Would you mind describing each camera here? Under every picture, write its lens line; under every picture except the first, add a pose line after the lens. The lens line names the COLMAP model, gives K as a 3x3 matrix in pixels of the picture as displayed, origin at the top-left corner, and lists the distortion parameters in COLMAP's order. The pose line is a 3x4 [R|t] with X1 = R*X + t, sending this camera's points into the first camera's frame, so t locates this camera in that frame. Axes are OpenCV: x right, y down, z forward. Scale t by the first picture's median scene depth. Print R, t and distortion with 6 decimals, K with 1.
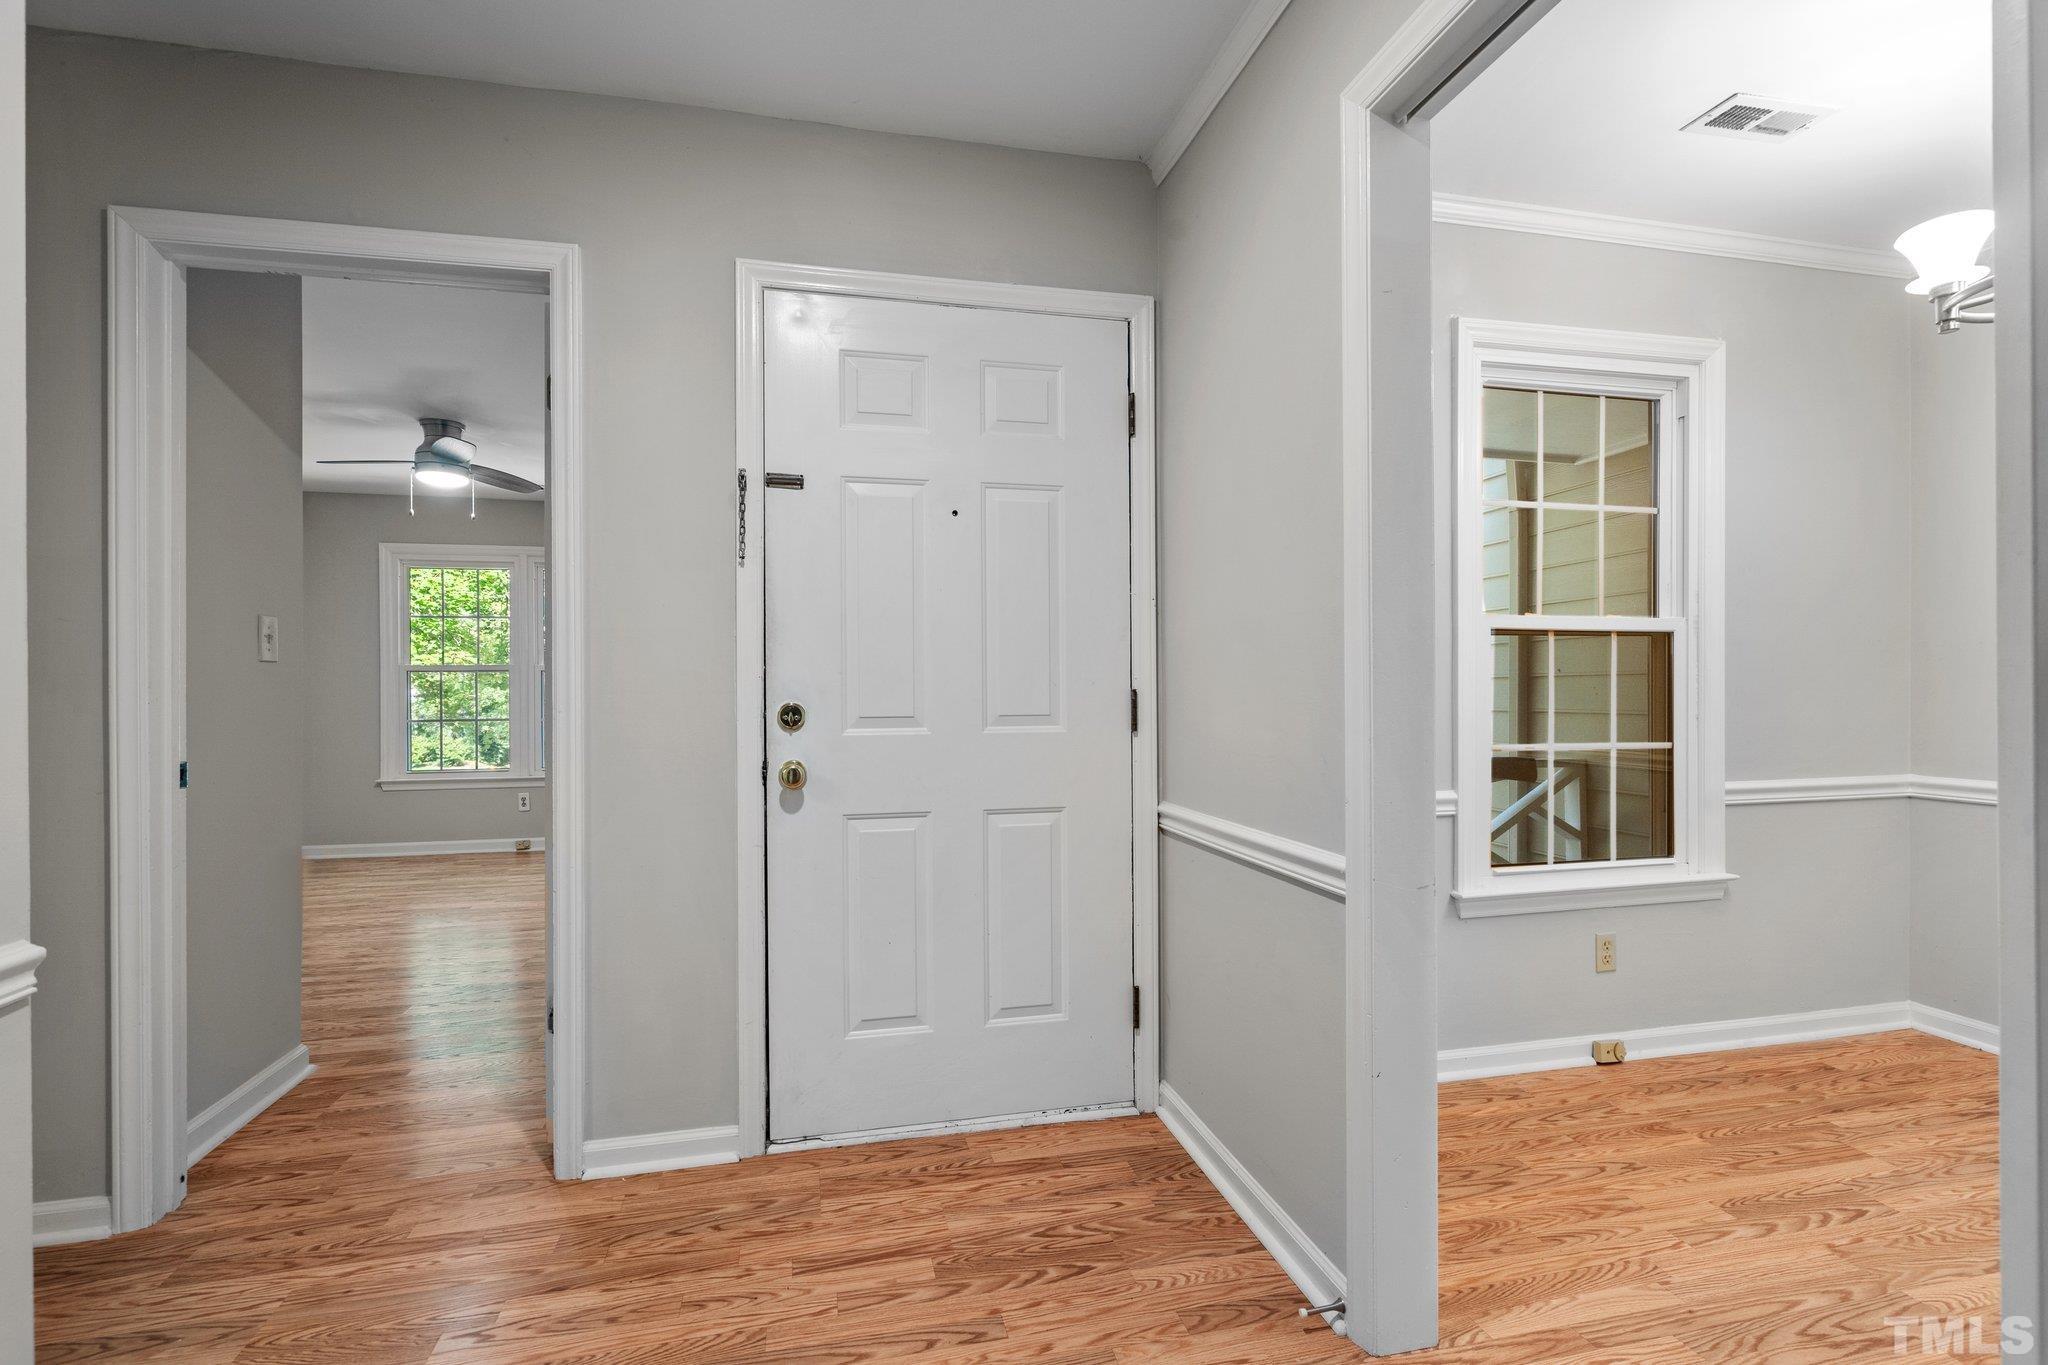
lens RADIAL K [[938.1, 0, 1023.5], [0, 938.1, 692.5], [0, 0, 1]] dist [-0.001637, 0.000736]
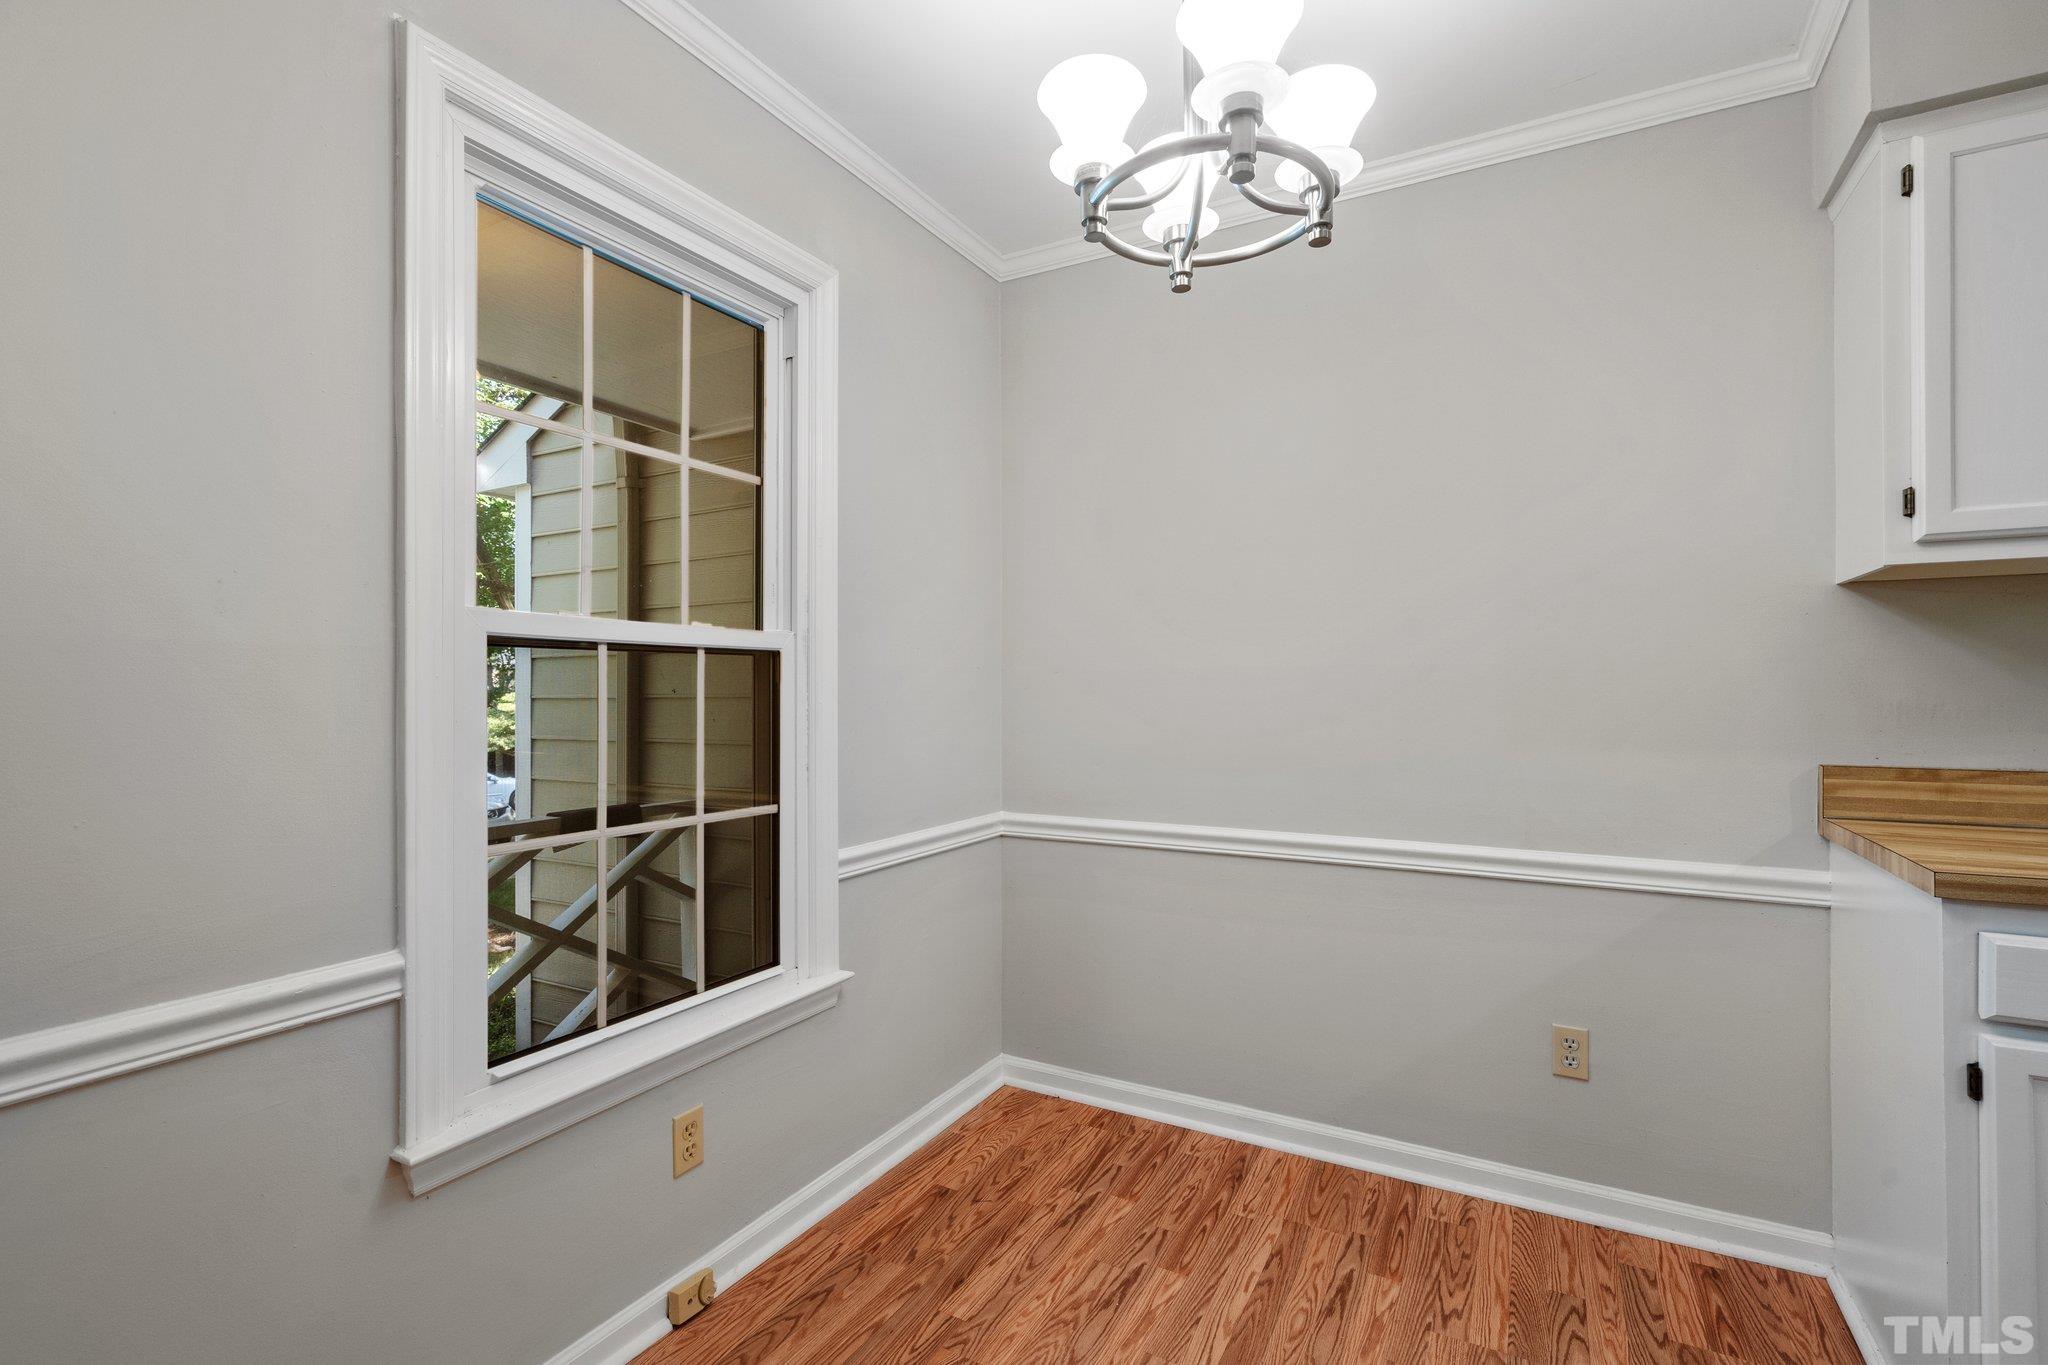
lens RADIAL K [[924.7, 0, 1024.0], [0, 924.7, 682.5], [0, 0, 1]] dist [-0.003169, 0.001055]
pose [[0.673138, 0.007216, 0.739481, 0.303872], [0.004085, 0.999901, -0.013475, -0.030943], [-0.739505, 0.012091, 0.673042, 0.395278]]
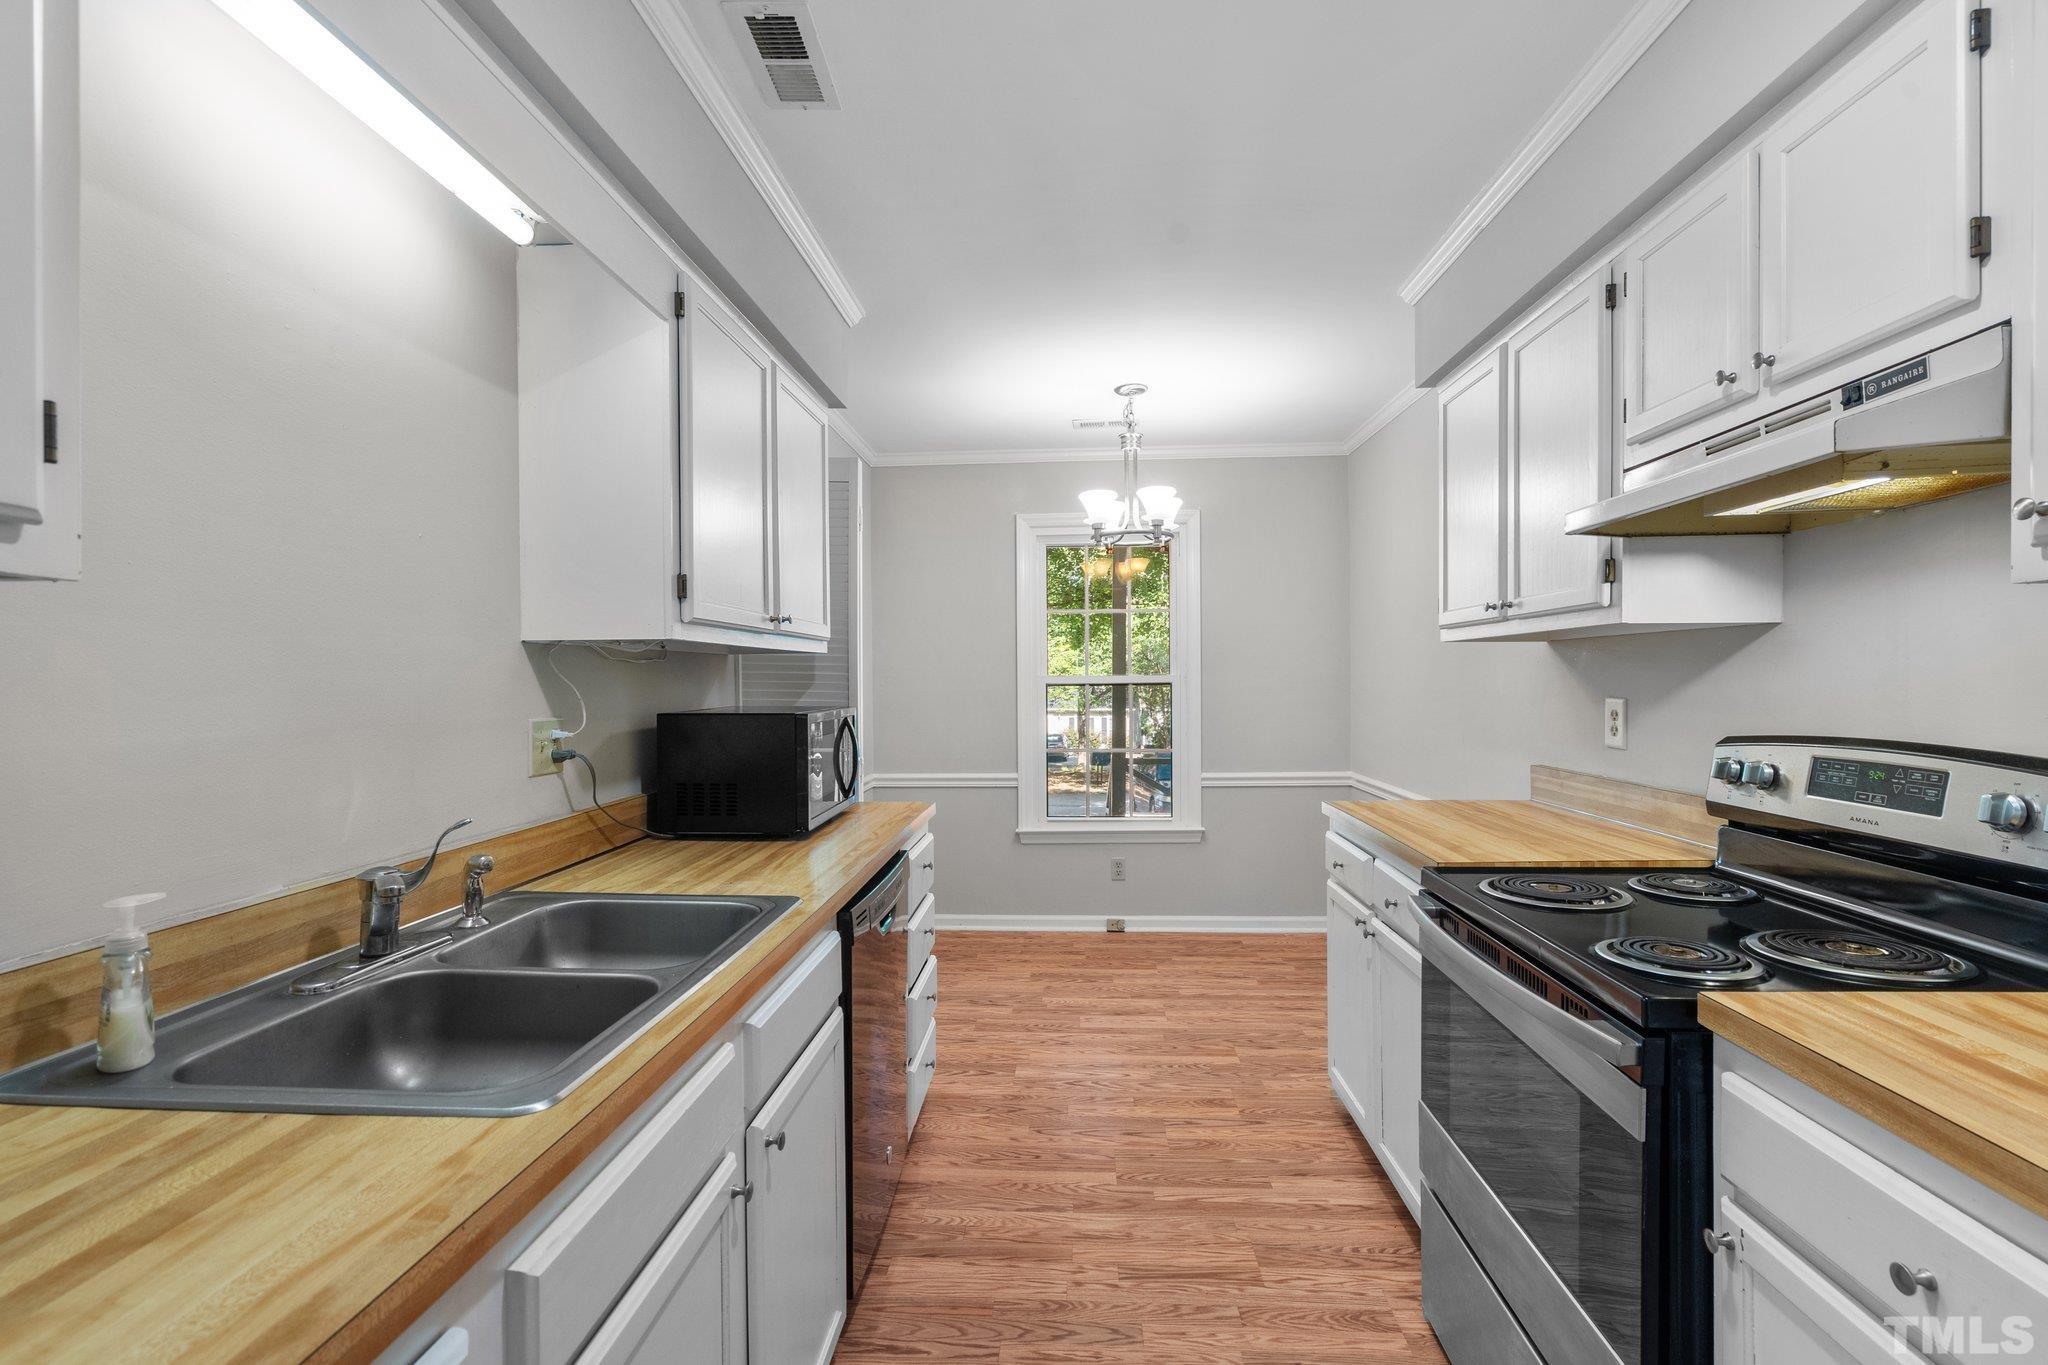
lens RADIAL K [[938.1, 0, 1023.5], [0, 938.1, 692.5], [0, 0, 1]] dist [-0.001637, 0.000736]
pose [[0.956258, -0.000691, -0.292525, 0.967067], [0.004543, 0.999912, 0.012490, -0.072112], [0.292491, -0.013273, 0.956176, -0.711704]]
